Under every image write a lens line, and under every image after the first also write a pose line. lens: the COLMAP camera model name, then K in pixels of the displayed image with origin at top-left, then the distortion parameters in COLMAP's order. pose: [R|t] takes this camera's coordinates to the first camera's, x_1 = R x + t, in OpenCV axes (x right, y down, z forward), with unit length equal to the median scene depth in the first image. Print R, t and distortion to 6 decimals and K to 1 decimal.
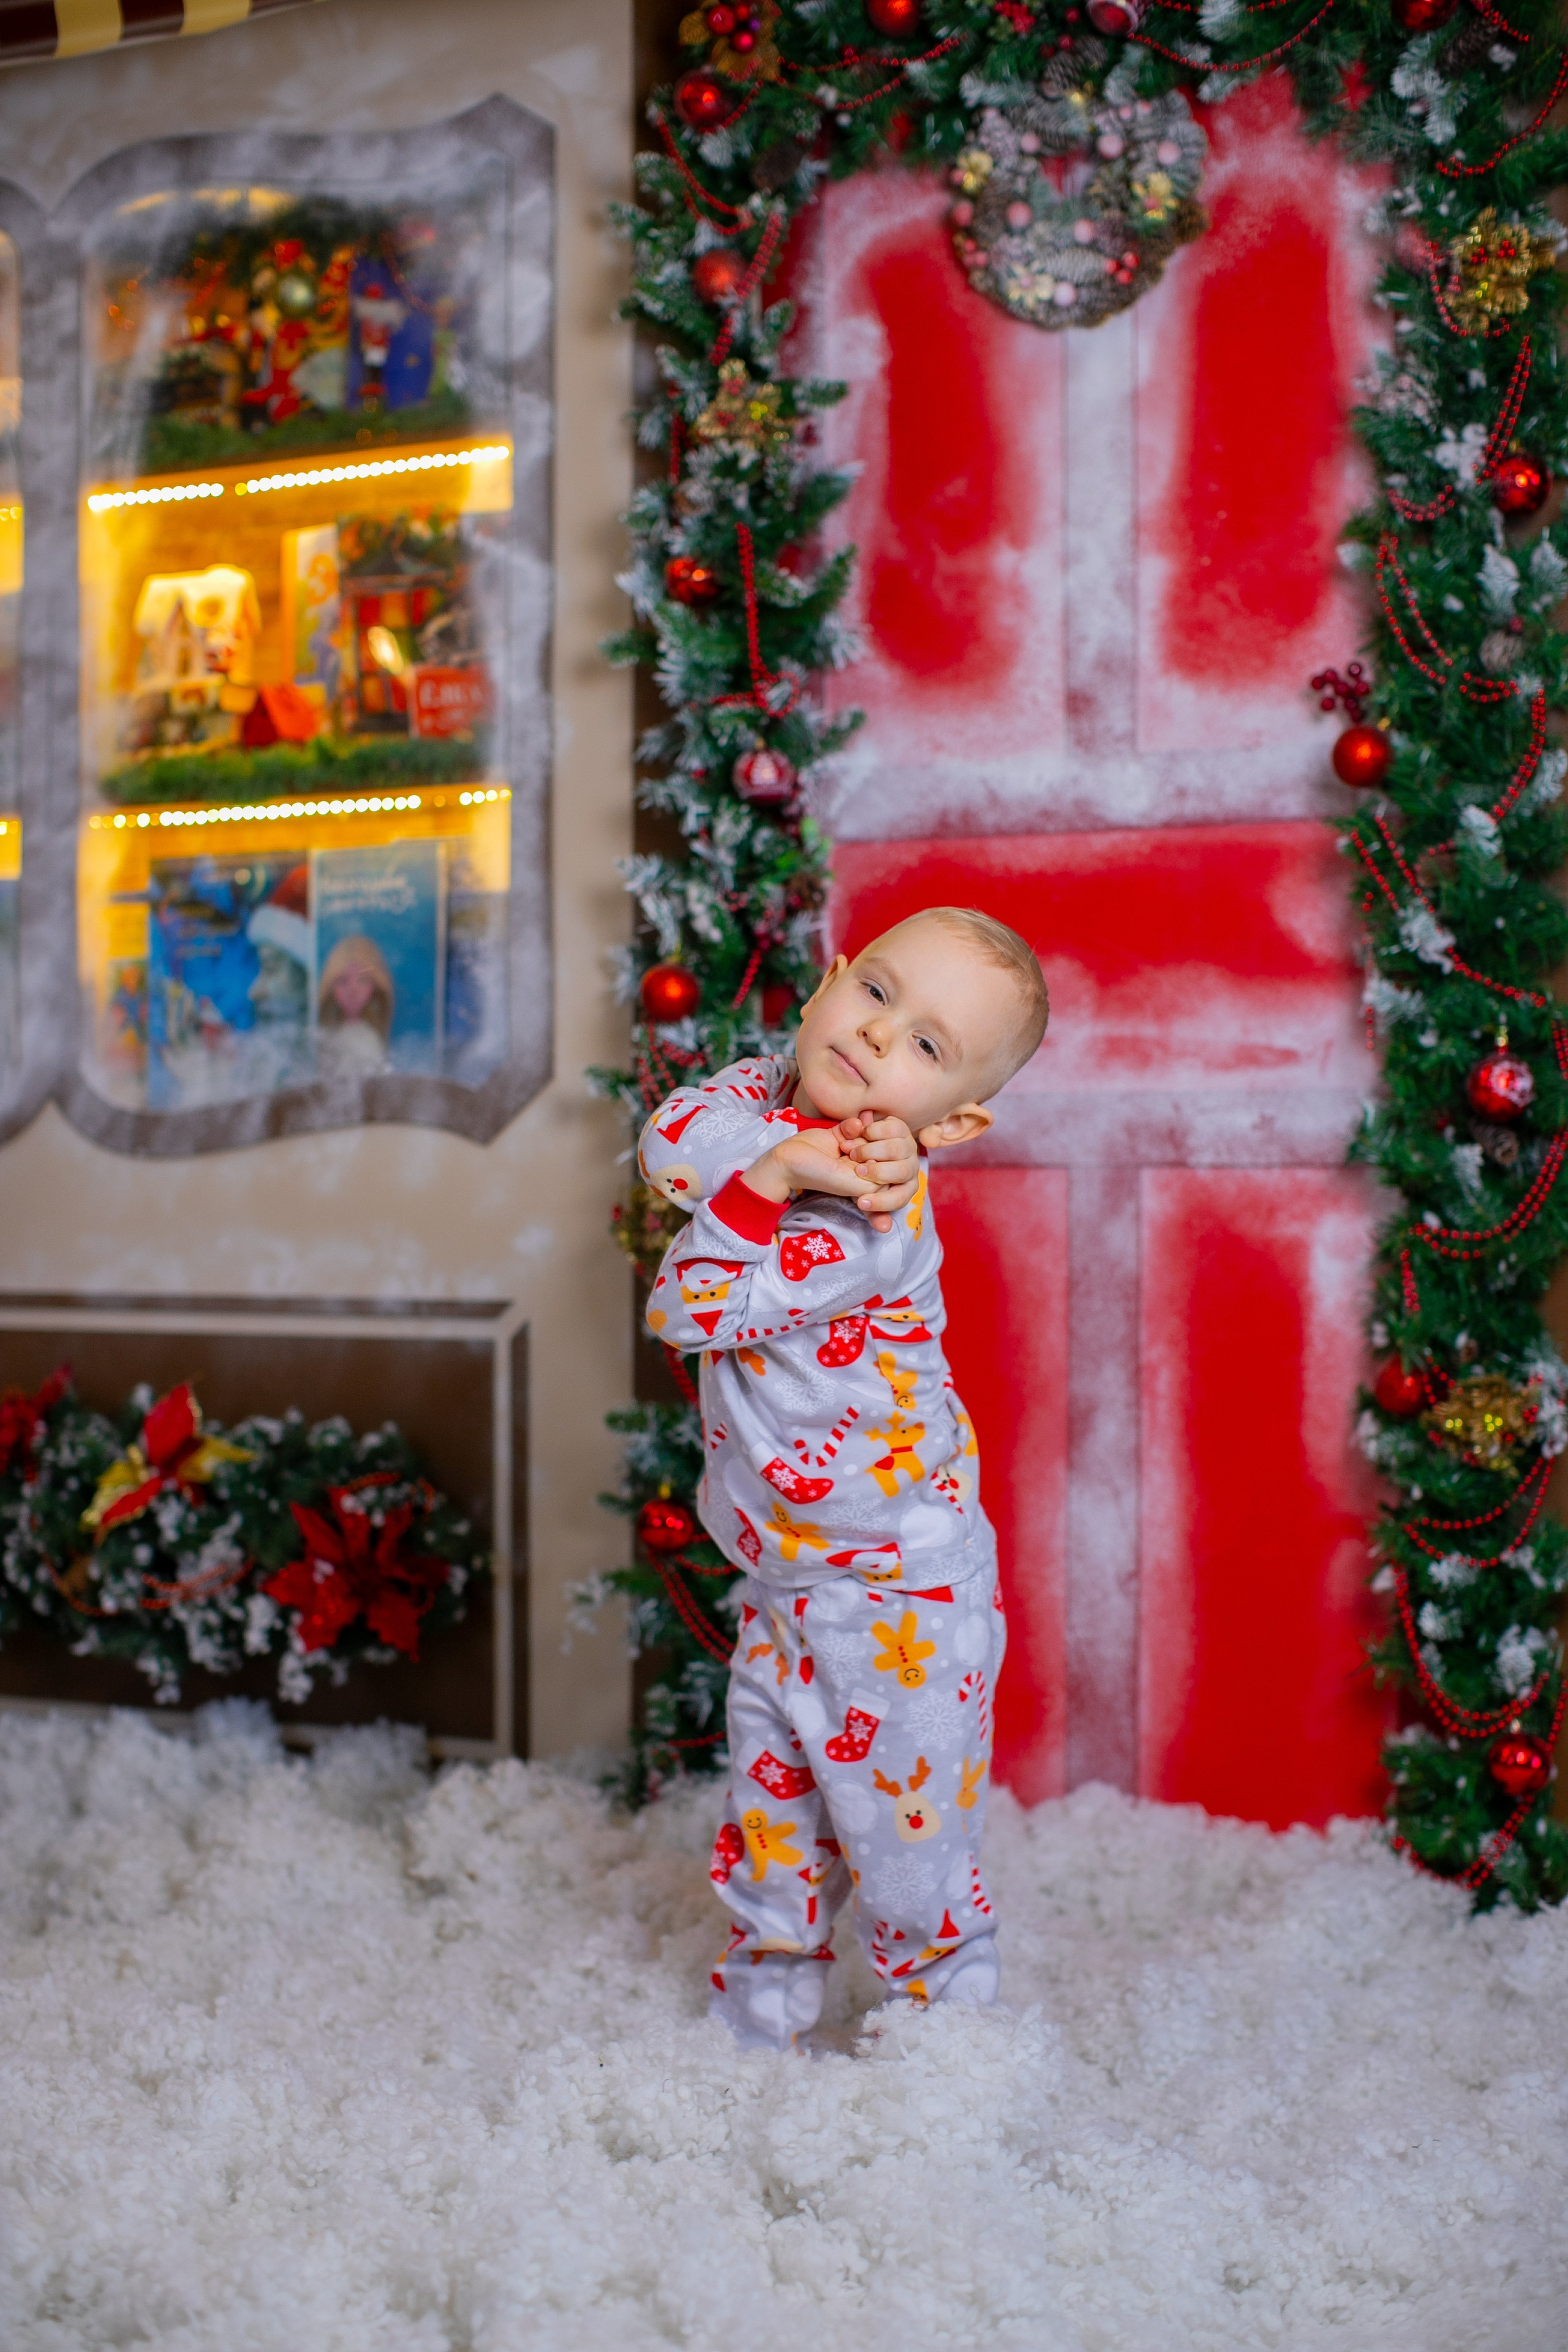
lens RADIAL K [[3482.8, 0, 785.8], [0, 3482.8, 1173.2], [0, 0, 1]] dist [-0.101063, 0.000000]
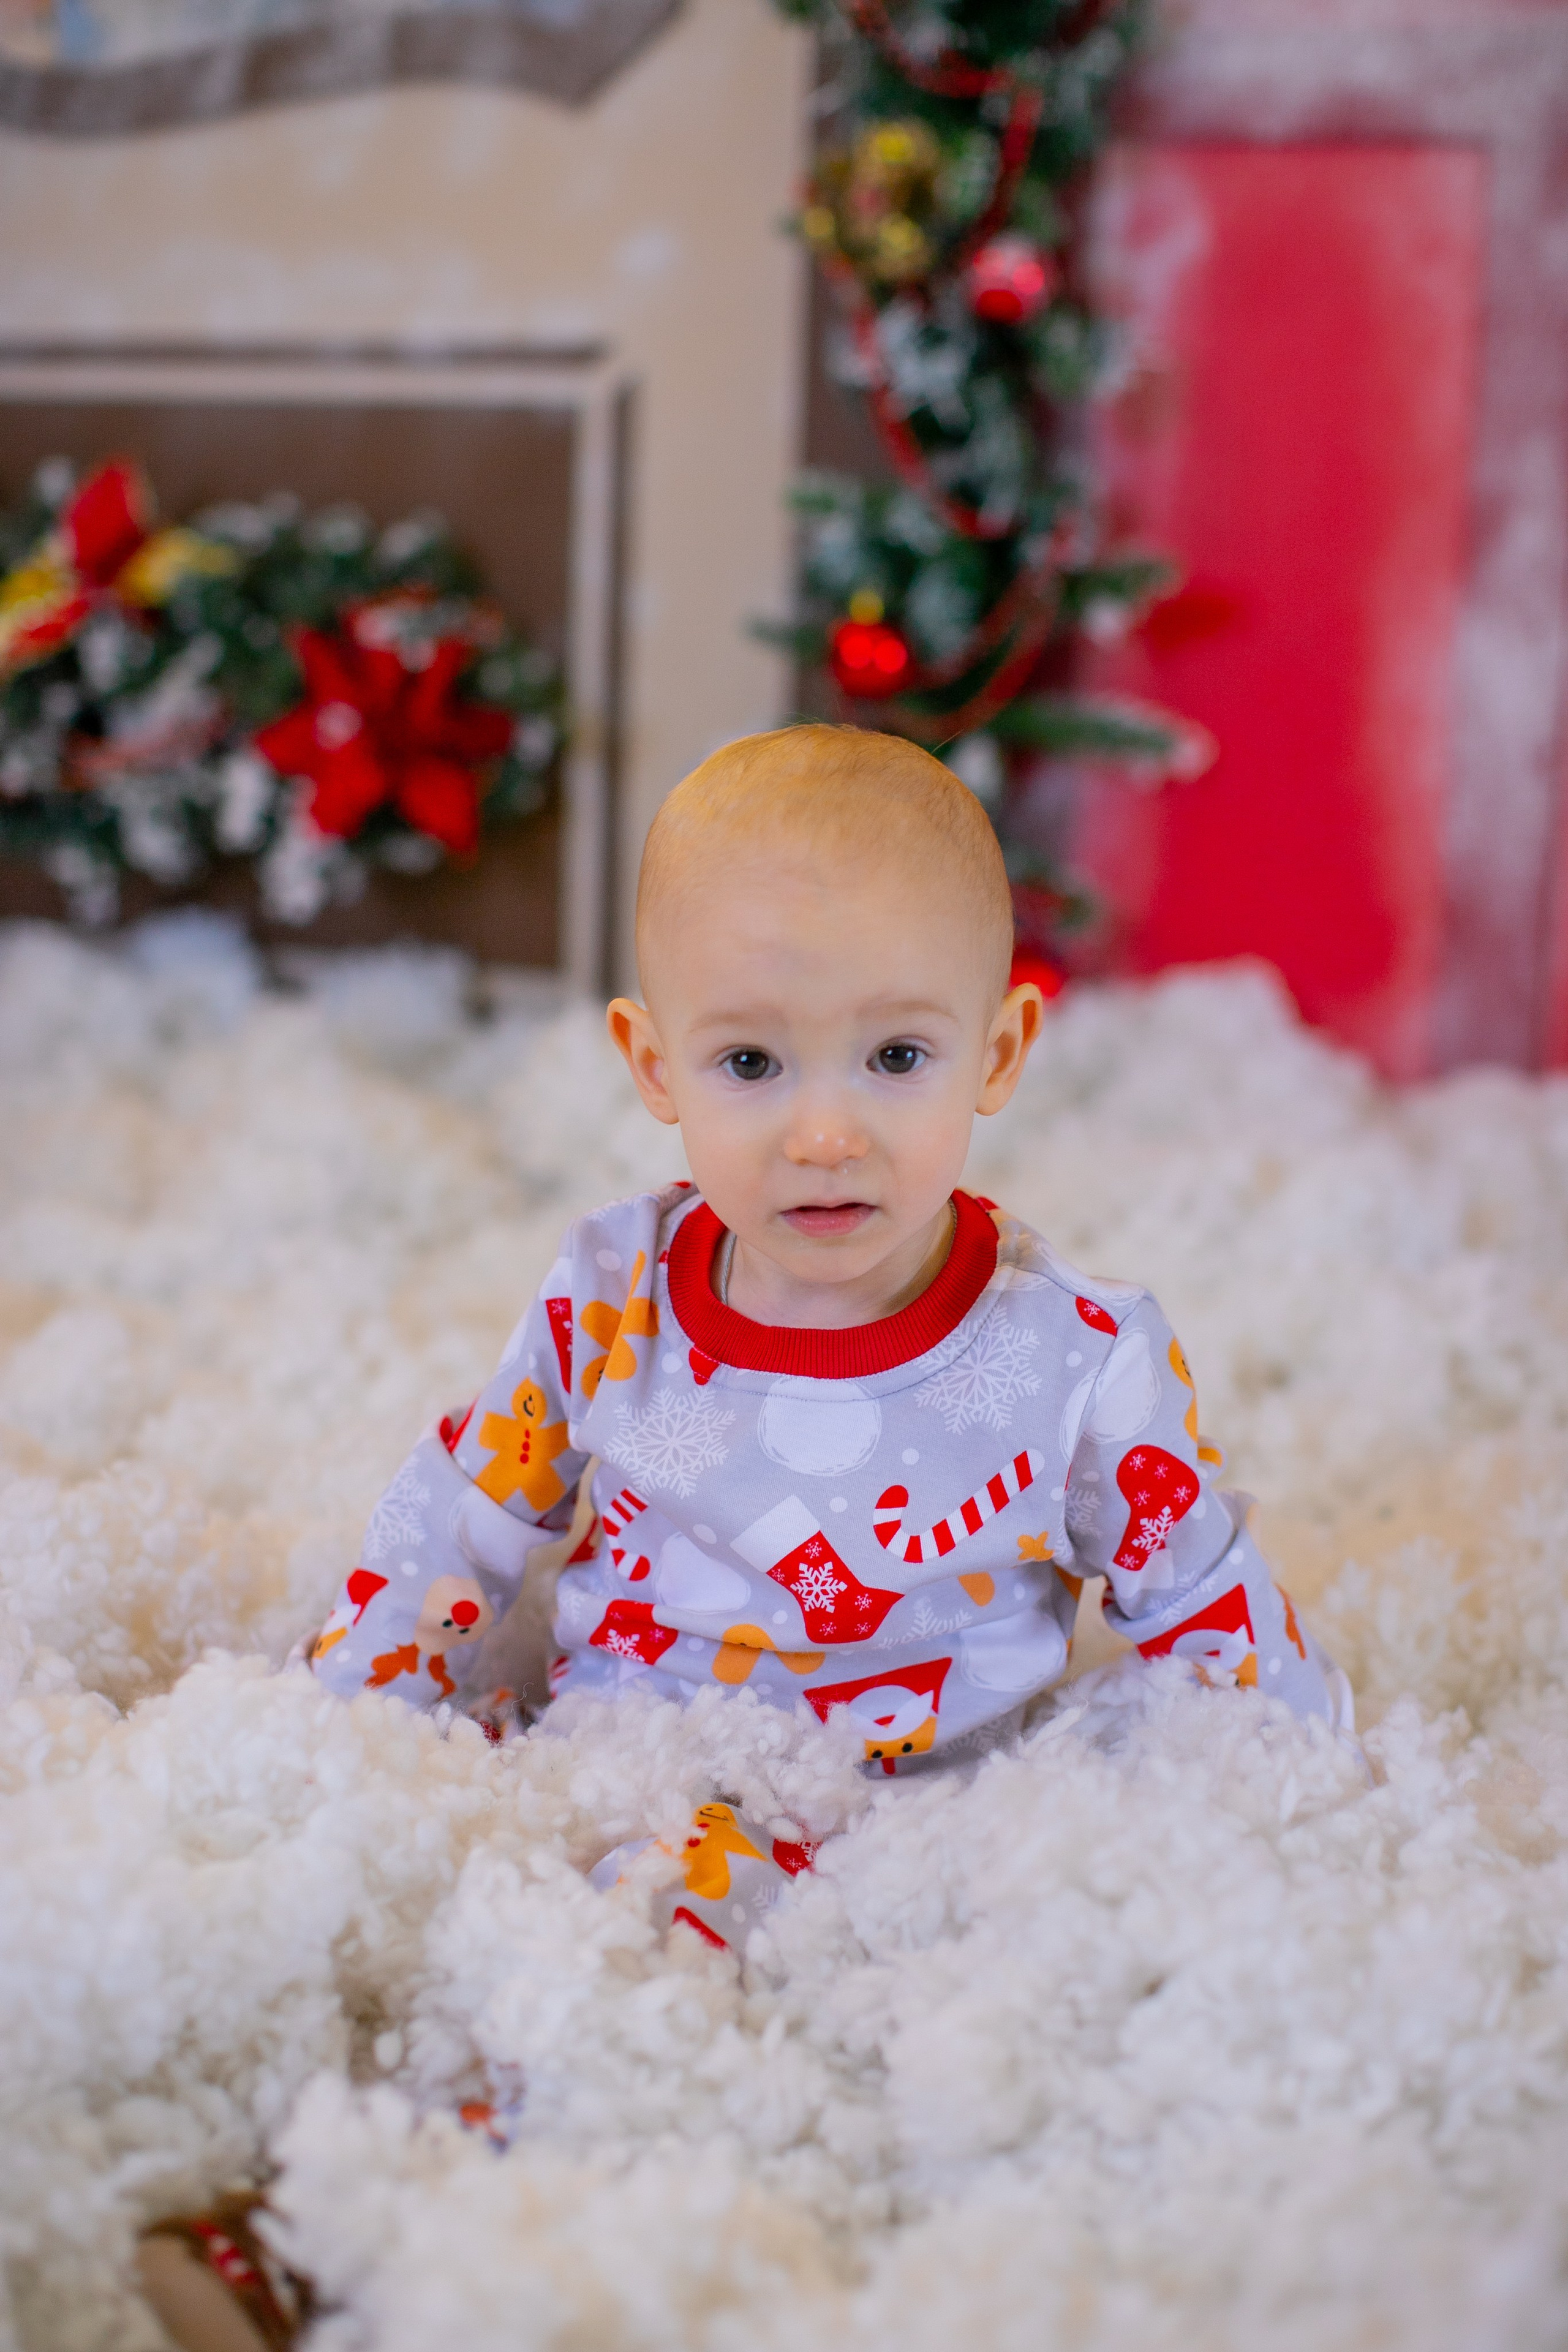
lens RADIAL K [[3482.8, 0, 783.7], [0, 3482.8, 1180.5], [0, 0, 1]] dist [-0.101063, 0.000000]
pose [[0.997303, 0.017042, 0.071385, -0.089822], [-0.031319, 0.978479, 0.203956, 0.057759], [-0.066373, -0.205642, 0.976374, 0.293388]]
